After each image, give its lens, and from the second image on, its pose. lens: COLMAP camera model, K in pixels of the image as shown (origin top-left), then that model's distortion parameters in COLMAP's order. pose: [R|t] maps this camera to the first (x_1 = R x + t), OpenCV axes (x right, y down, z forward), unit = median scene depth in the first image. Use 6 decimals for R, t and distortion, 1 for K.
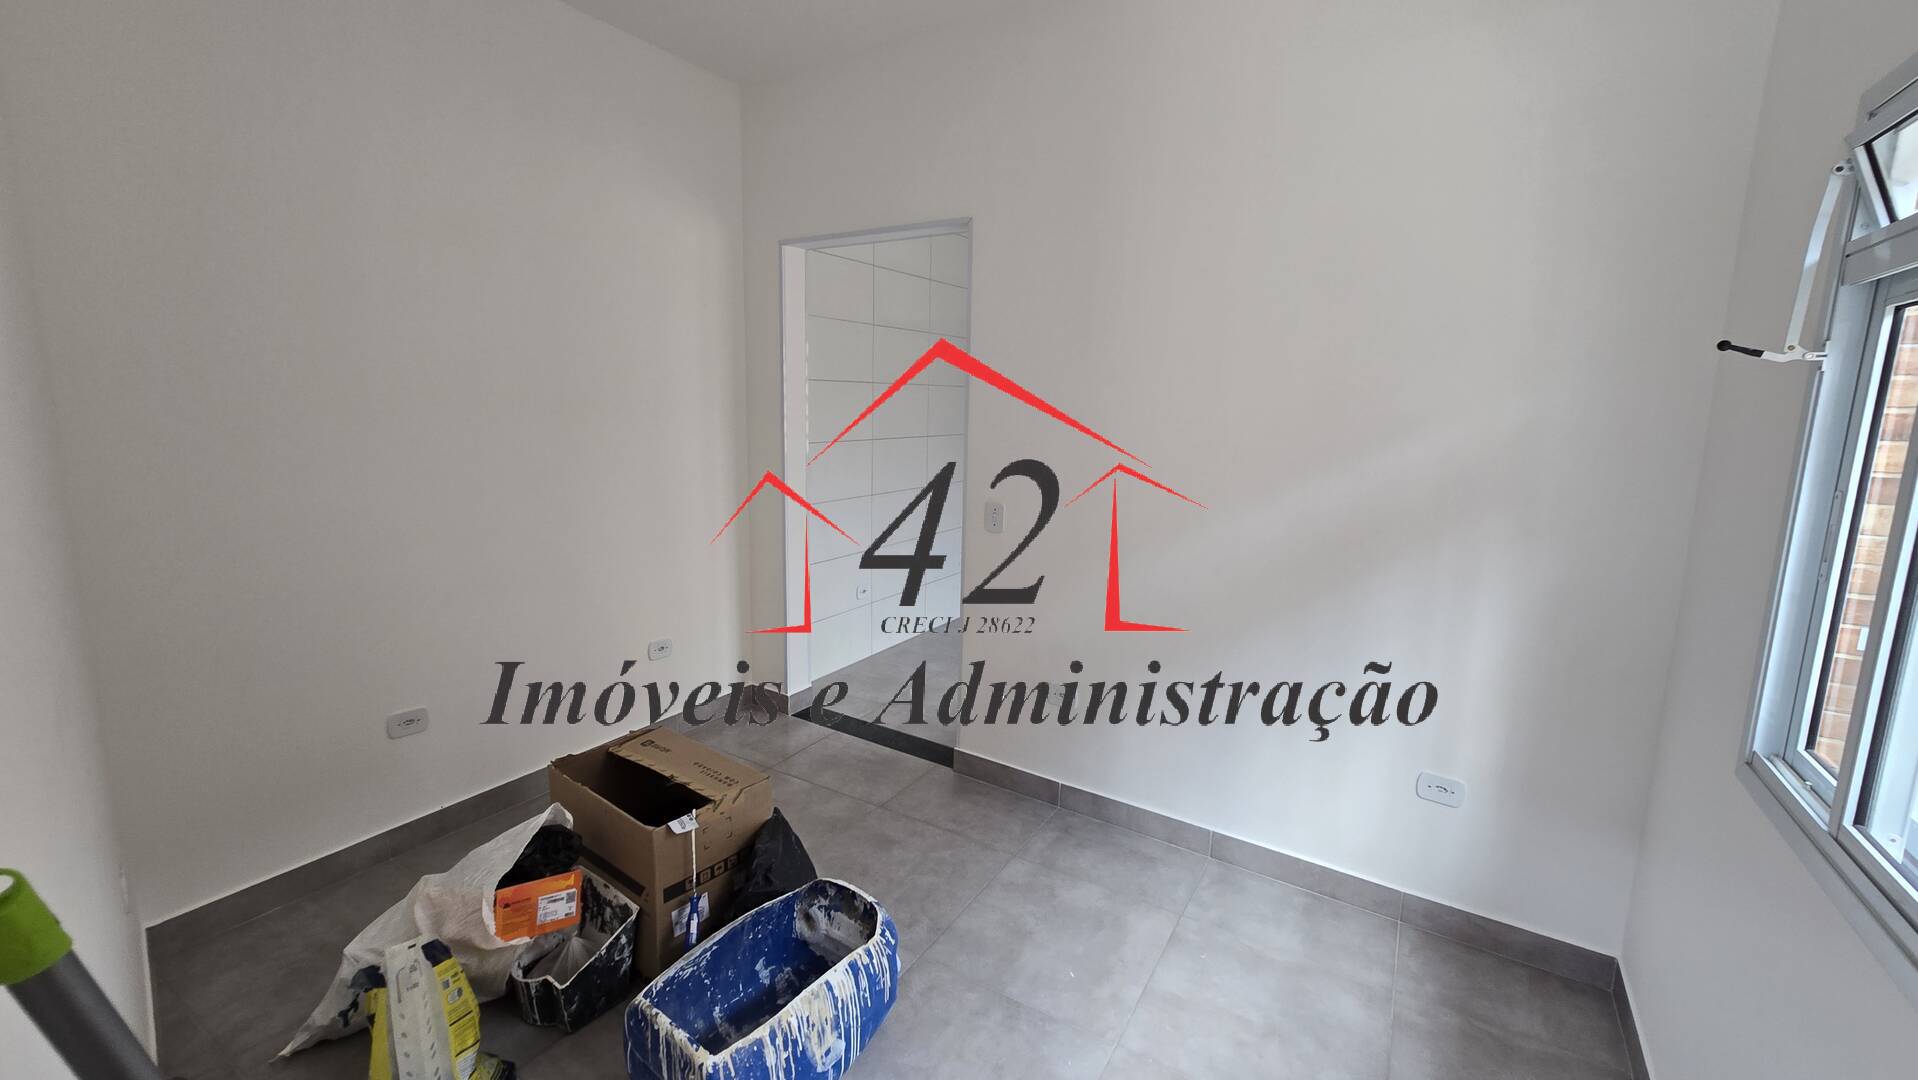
lens RADIAL K [[778.6, 0, 960.1], [0, 778.6, 532.4], [0, 0, 1]] dist [-0.007659, 0.000123]
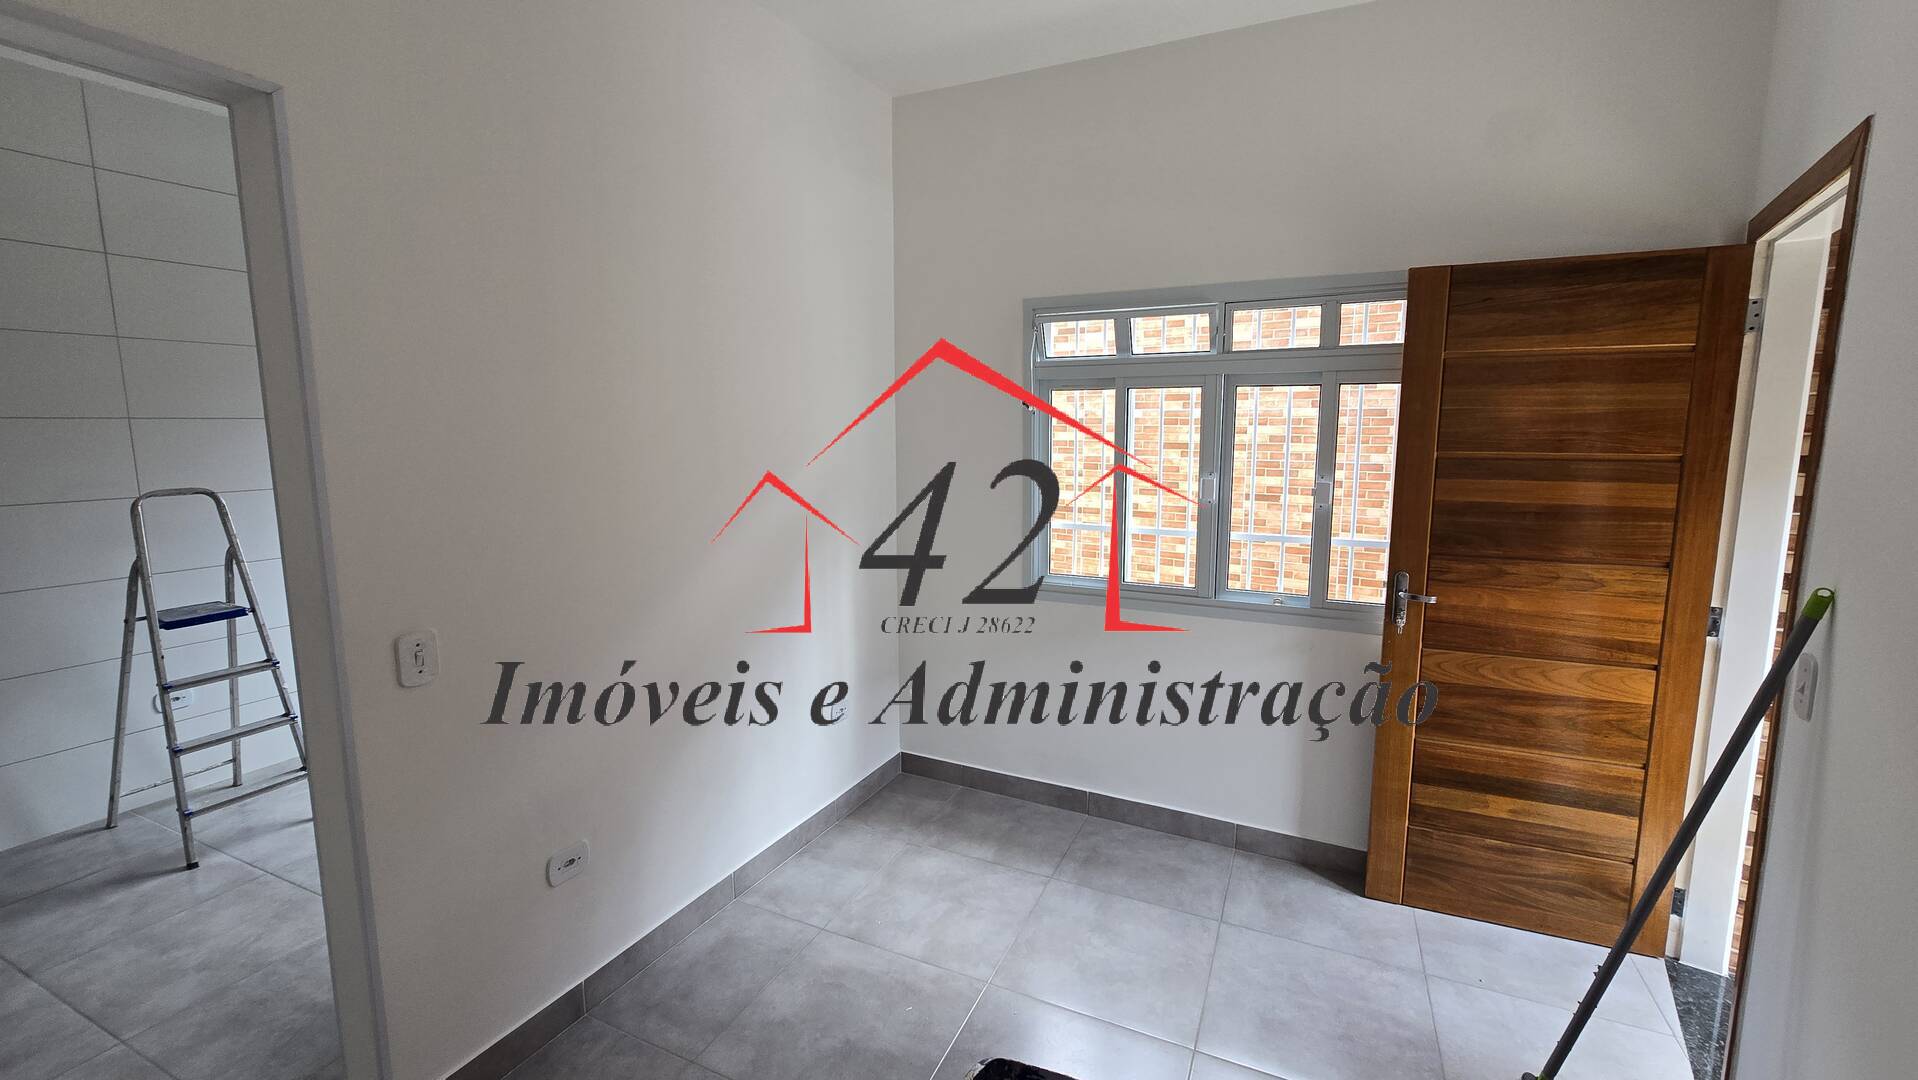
lens RADIAL K [[778.6, 0, 958.8], [0, 778.6, 531.8], [0, 0, 1]] dist [-0.007659, 0.000123]
pose [[-0.122654, -0.166928, 0.978310, -0.752644], [0.159298, 0.969661, 0.185423, -0.214919], [-0.979582, 0.178586, -0.092342, 0.917731]]
